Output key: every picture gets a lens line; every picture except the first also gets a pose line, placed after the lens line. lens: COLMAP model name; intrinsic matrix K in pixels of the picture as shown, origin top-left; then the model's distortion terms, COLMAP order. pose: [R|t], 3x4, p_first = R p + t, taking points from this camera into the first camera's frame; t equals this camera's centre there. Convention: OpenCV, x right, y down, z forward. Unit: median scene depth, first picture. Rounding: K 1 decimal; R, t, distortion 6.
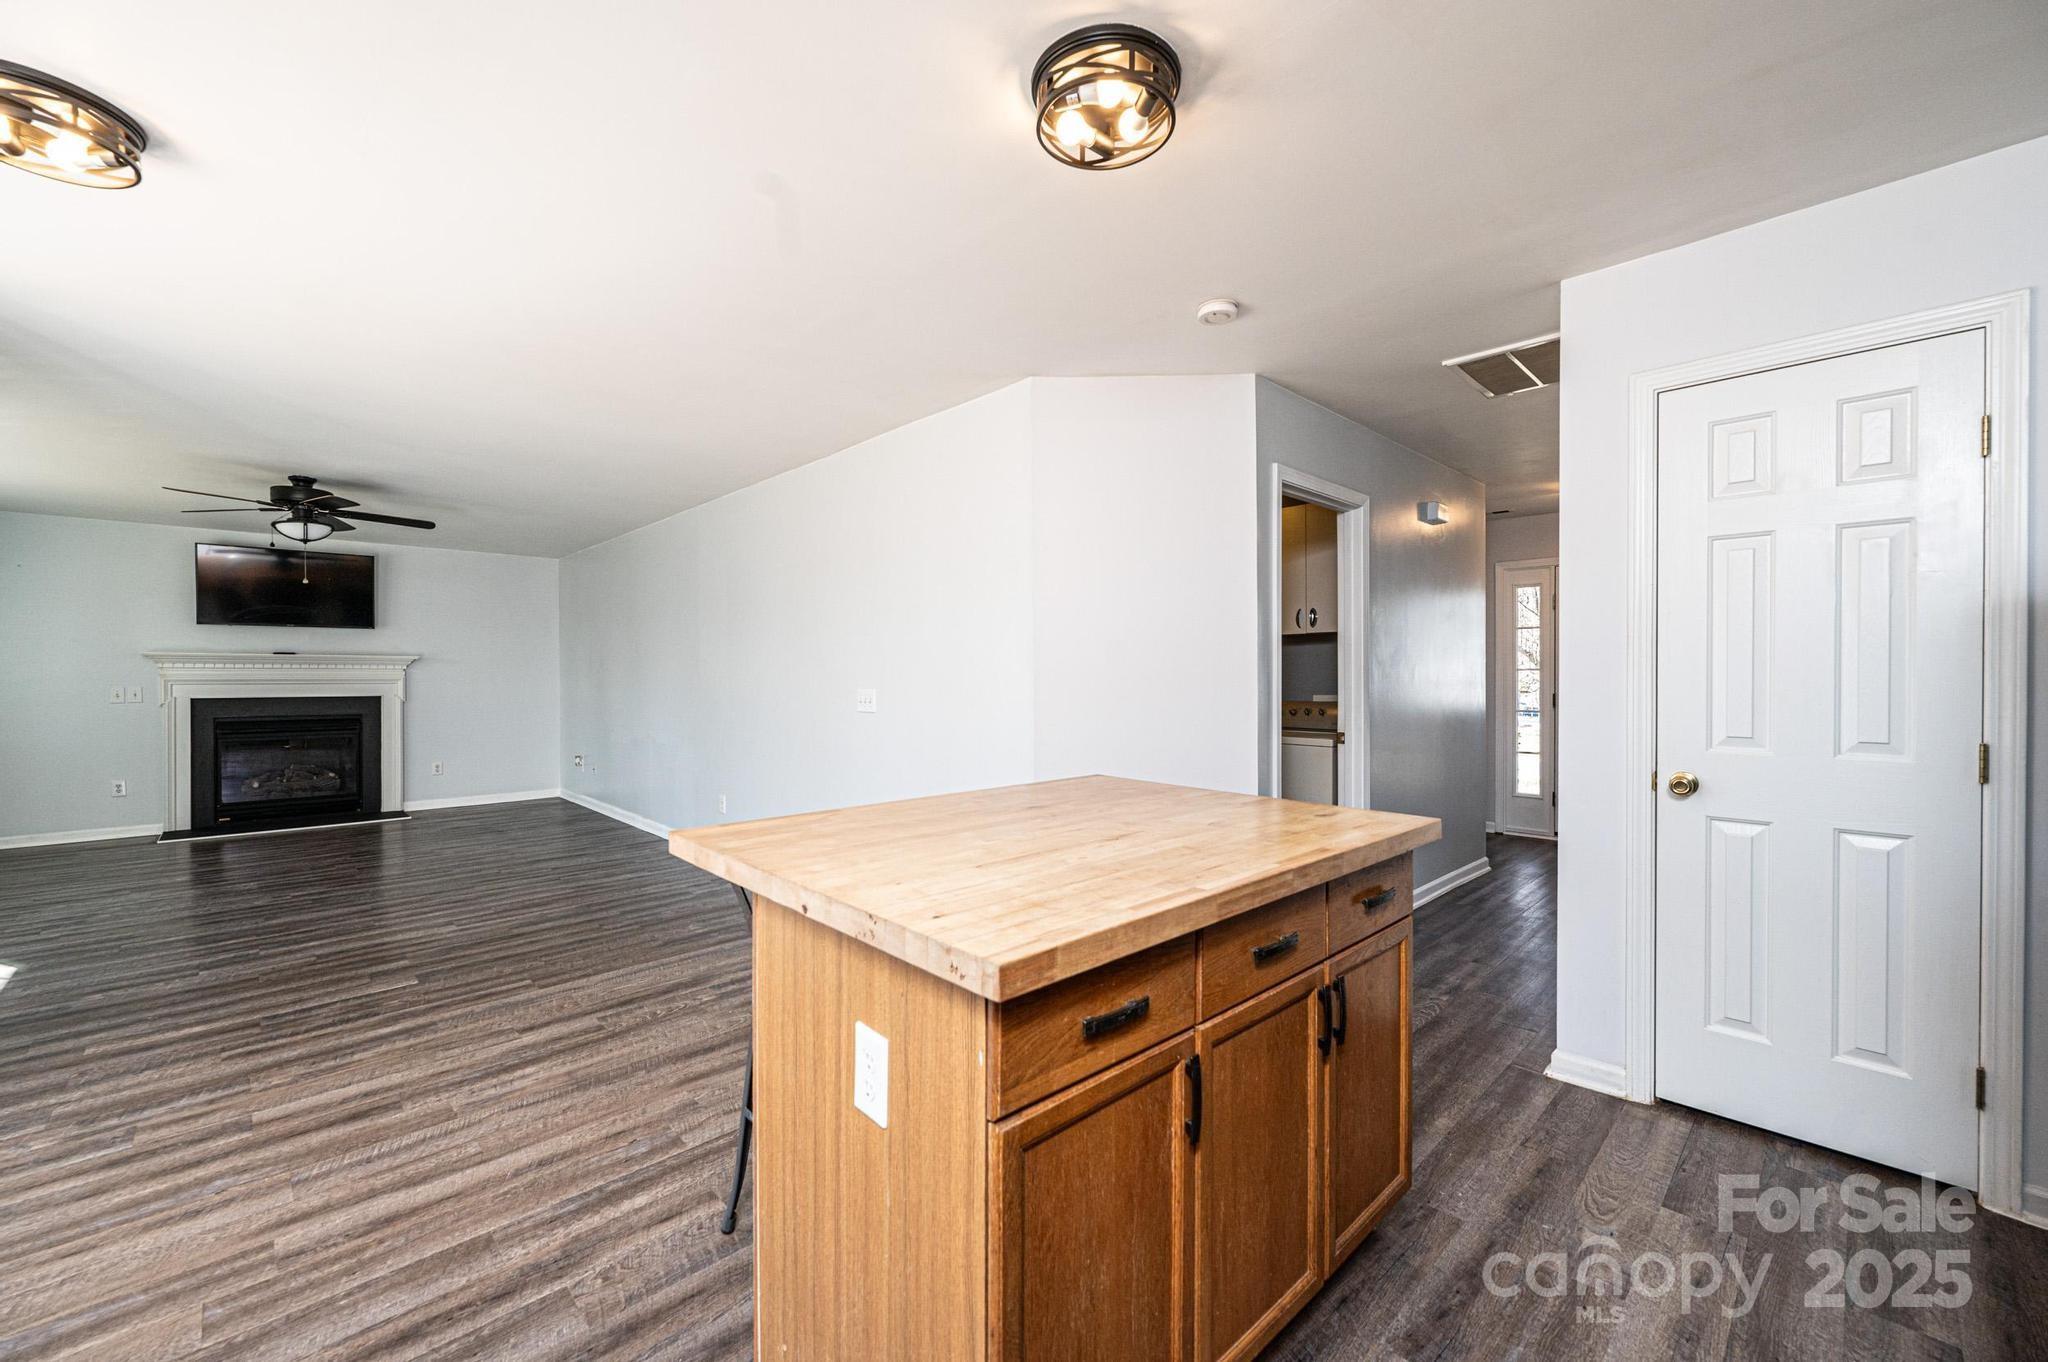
lens RADIAL K [[812.9, 0, 1019.9], [0, 812.9, 680.9], [0, 0, 1]] dist [-0.002343, 0.000094]
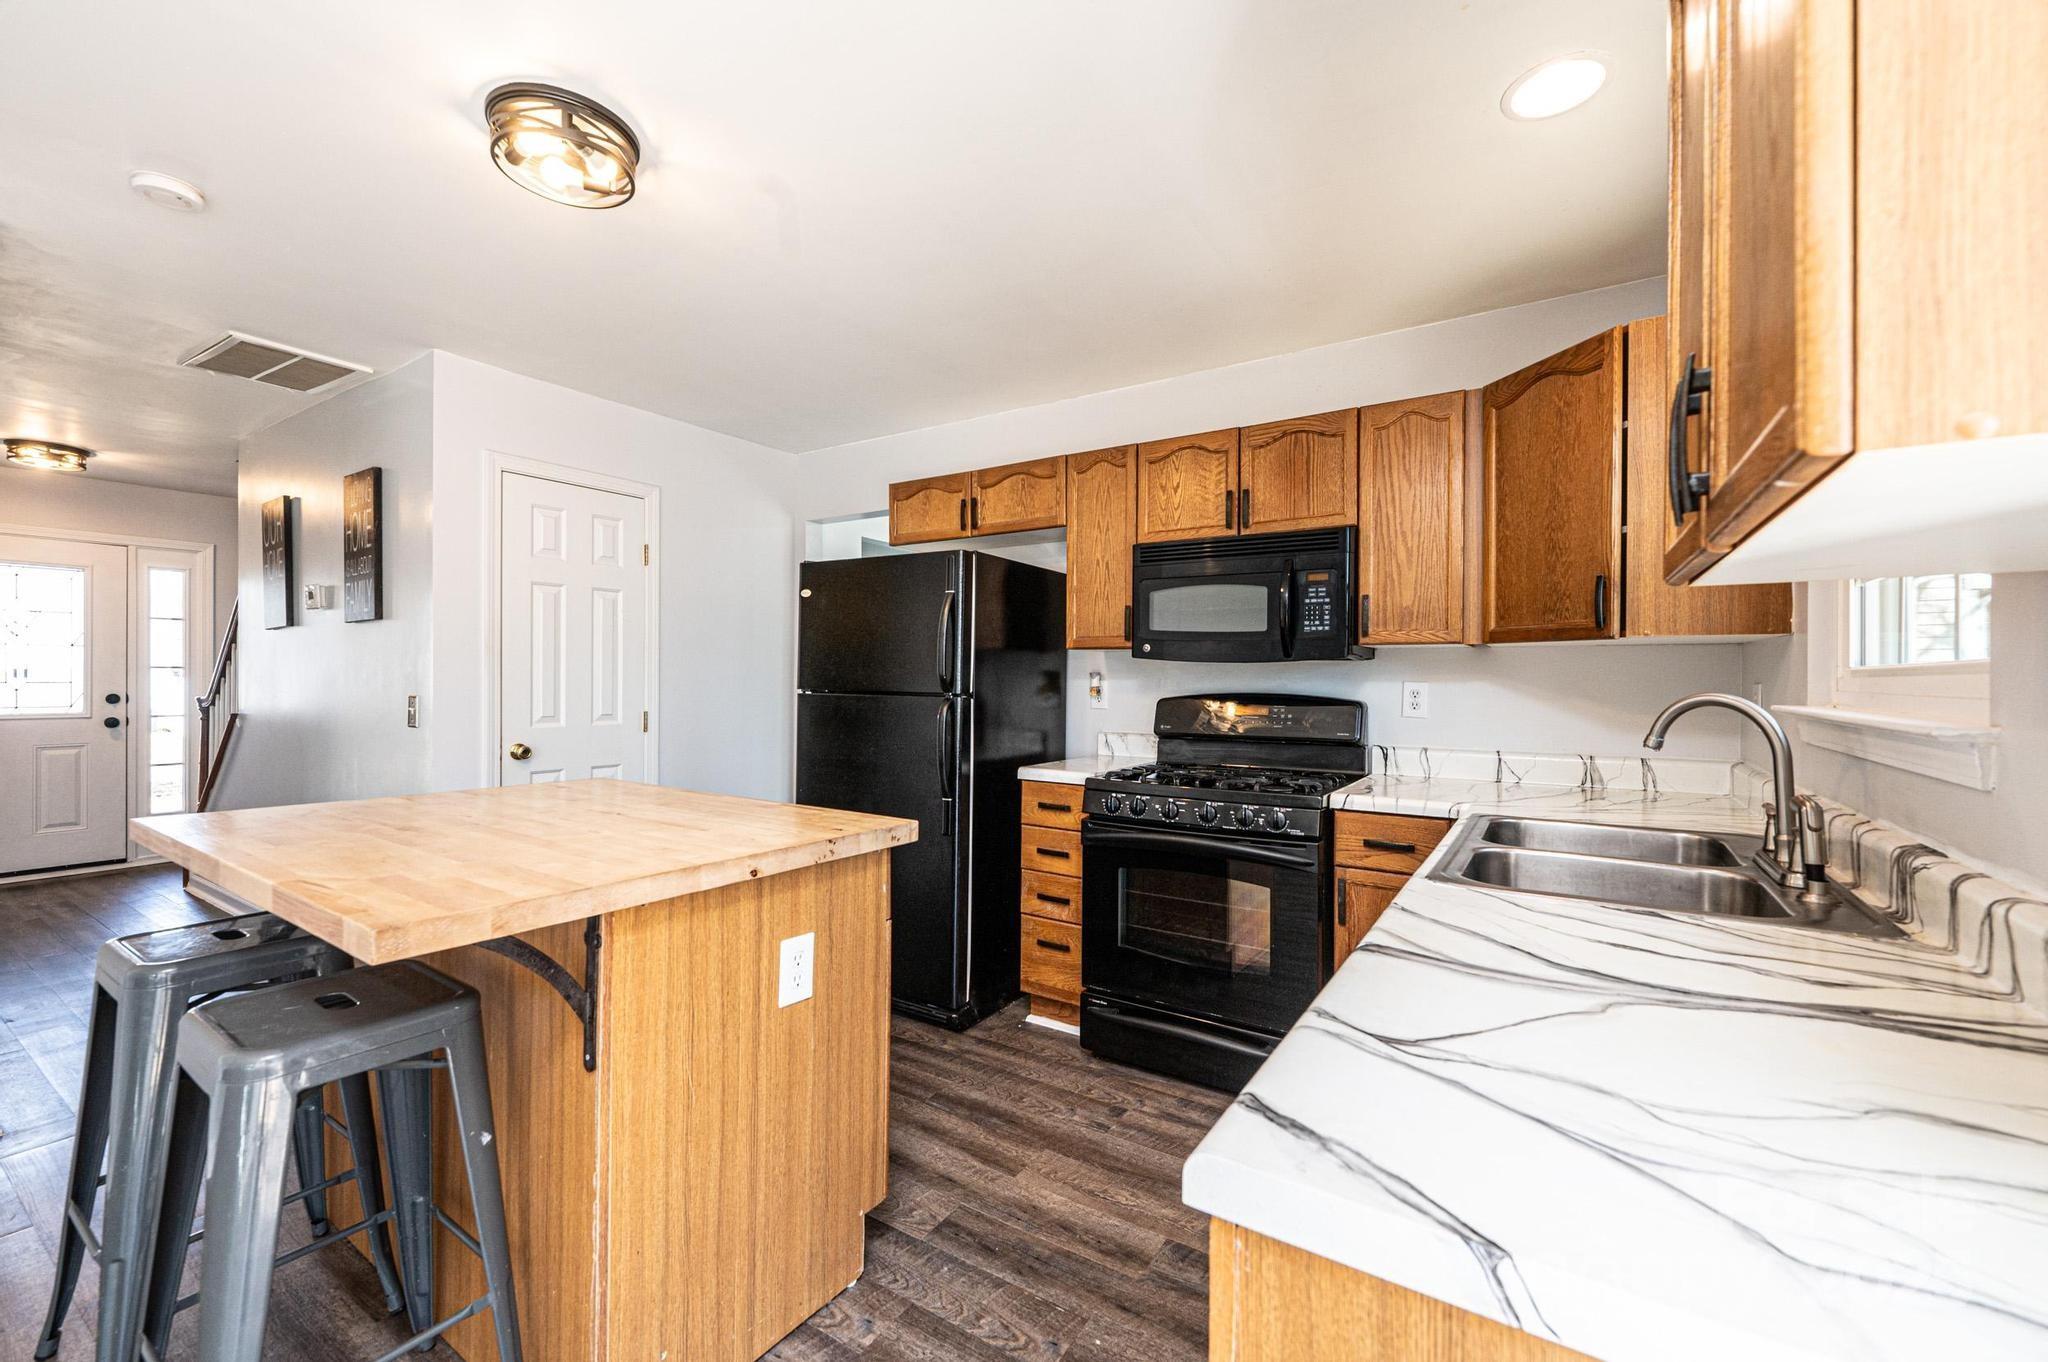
lens RADIAL K [[820.1, 0, 1024.0], [0, 820.1, 681.0], [0, 0, 1]] dist [-0.002604, -0.000166]
pose [[-0.230513, -0.004202, 0.973060, -0.641187], [0.001005, 0.999989, 0.004556, -0.001983], [-0.973069, 0.002029, -0.230507, 0.377562]]
